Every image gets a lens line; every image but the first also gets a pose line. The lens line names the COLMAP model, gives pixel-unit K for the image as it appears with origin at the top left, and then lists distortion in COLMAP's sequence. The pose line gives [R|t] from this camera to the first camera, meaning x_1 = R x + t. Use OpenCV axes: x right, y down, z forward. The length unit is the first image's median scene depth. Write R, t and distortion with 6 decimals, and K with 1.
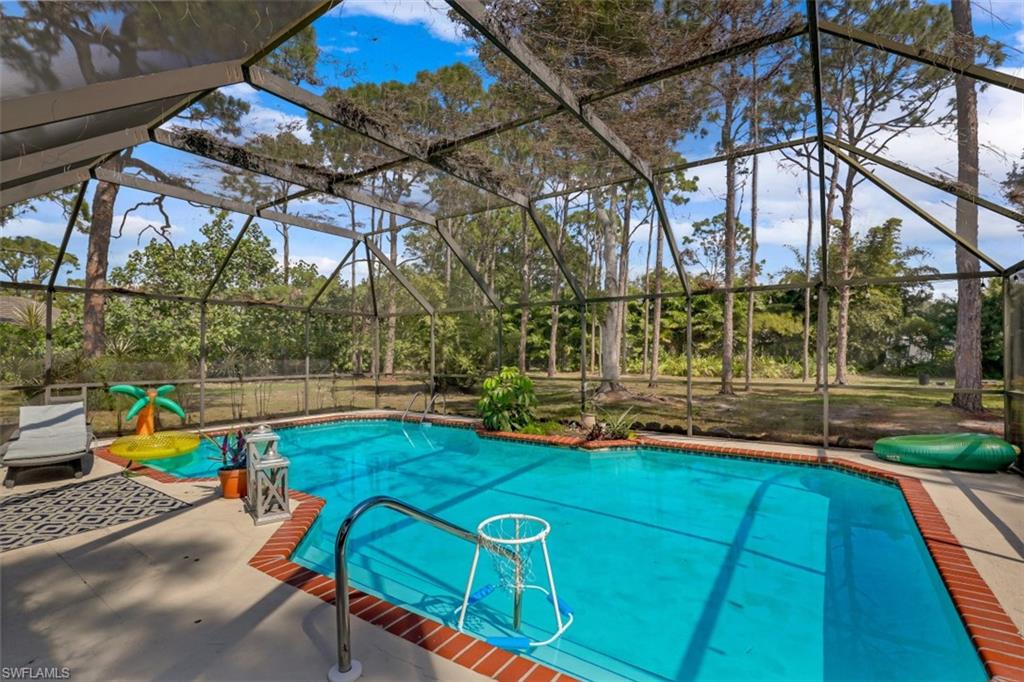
lens RADIAL K [[465.2, 0, 509.6], [0, 465.2, 339.6], [0, 0, 1]] dist [-0.038150, -0.000717]
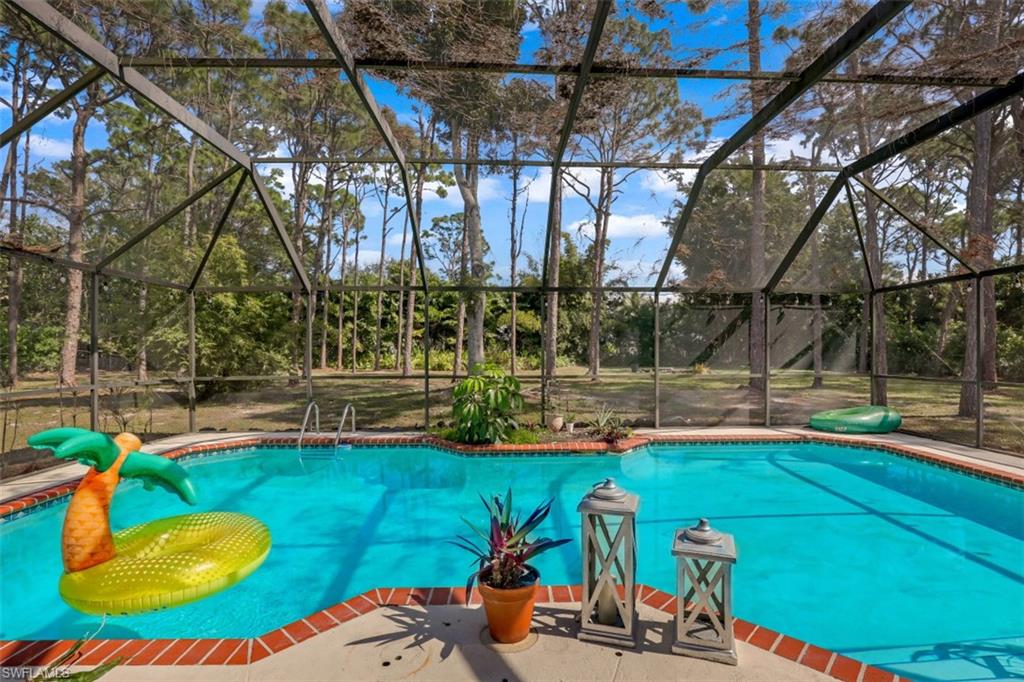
lens RADIAL K [[480.4, 0, 518.4], [0, 480.4, 346.9], [0, 0, 1]] dist [-0.039124, 0.005794]
pose [[0.796506, 0.000241, 0.604631, -0.109513], [-0.017435, 0.999593, 0.022569, 0.001542], [-0.604379, -0.028519, 0.796186, 0.069679]]
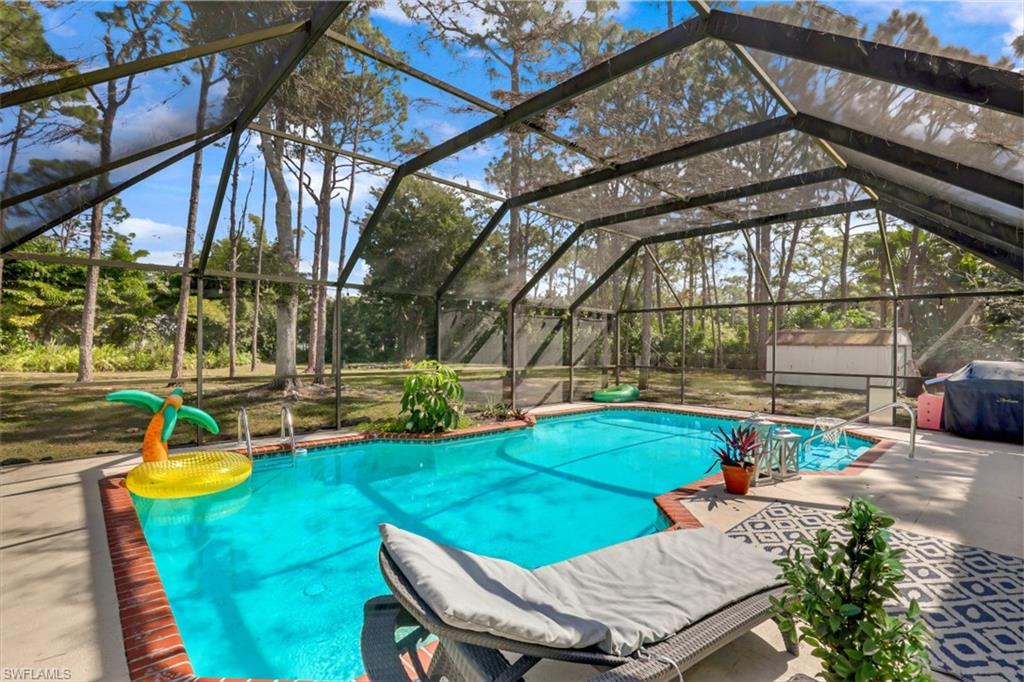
lens RADIAL K [[480.4, 0, 514.8], [0, 480.4, 343.5], [0, 0, 1]] dist [-0.039124, 0.005794]
pose [[0.196441, 0.005866, 0.980498, -0.209113], [-0.039572, 0.999215, 0.001950, 0.003574], [-0.979717, -0.039184, 0.196519, 0.154441]]
